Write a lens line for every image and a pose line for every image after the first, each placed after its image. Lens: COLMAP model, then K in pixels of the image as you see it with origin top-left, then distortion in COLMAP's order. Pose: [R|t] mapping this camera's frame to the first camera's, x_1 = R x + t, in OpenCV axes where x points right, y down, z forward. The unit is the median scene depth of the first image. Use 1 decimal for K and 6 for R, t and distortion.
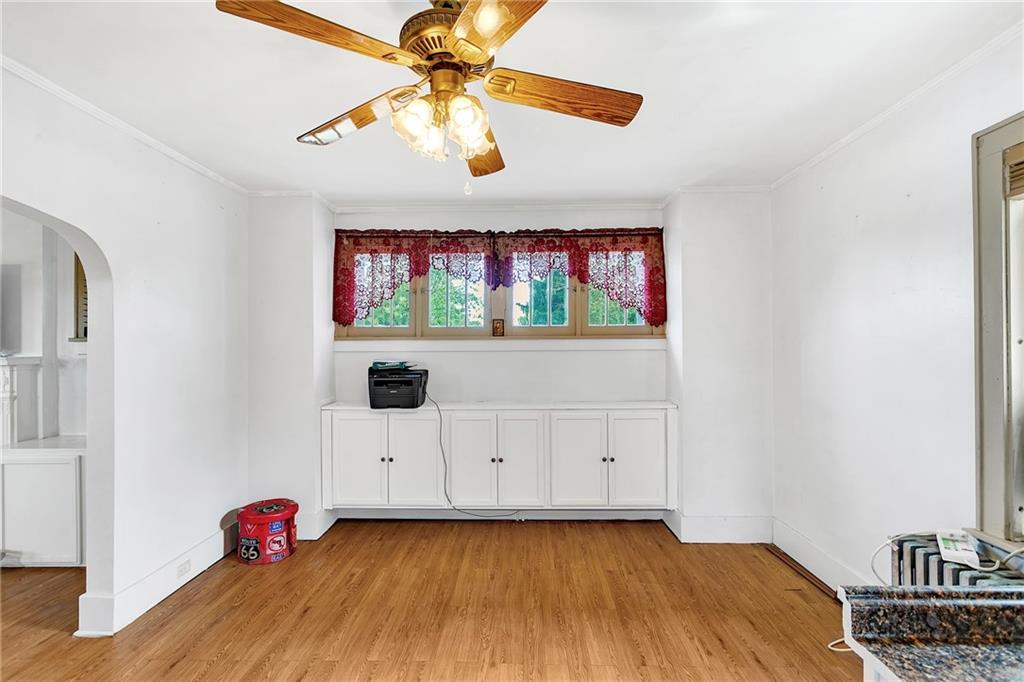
lens RADIAL K [[484.1, 0, 509.3], [0, 484.1, 343.0], [0, 0, 1]] dist [-0.002465, 0.000046]
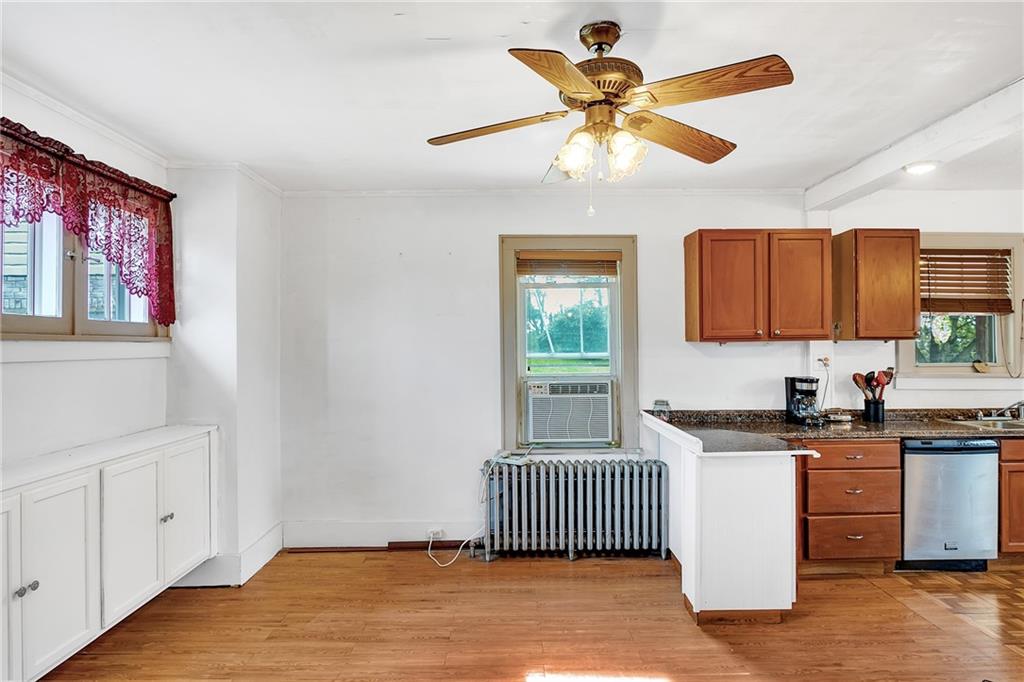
lens RADIAL K [[551.4, 0, 522.6], [0, 551.4, 342.1], [0, 0, 1]] dist [-0.005331, -0.000912]
pose [[-0.044283, 0.013112, 0.998933, -0.561605], [-0.000230, 0.999914, -0.013135, 0.001825], [-0.999019, -0.000811, -0.044277, 0.498180]]
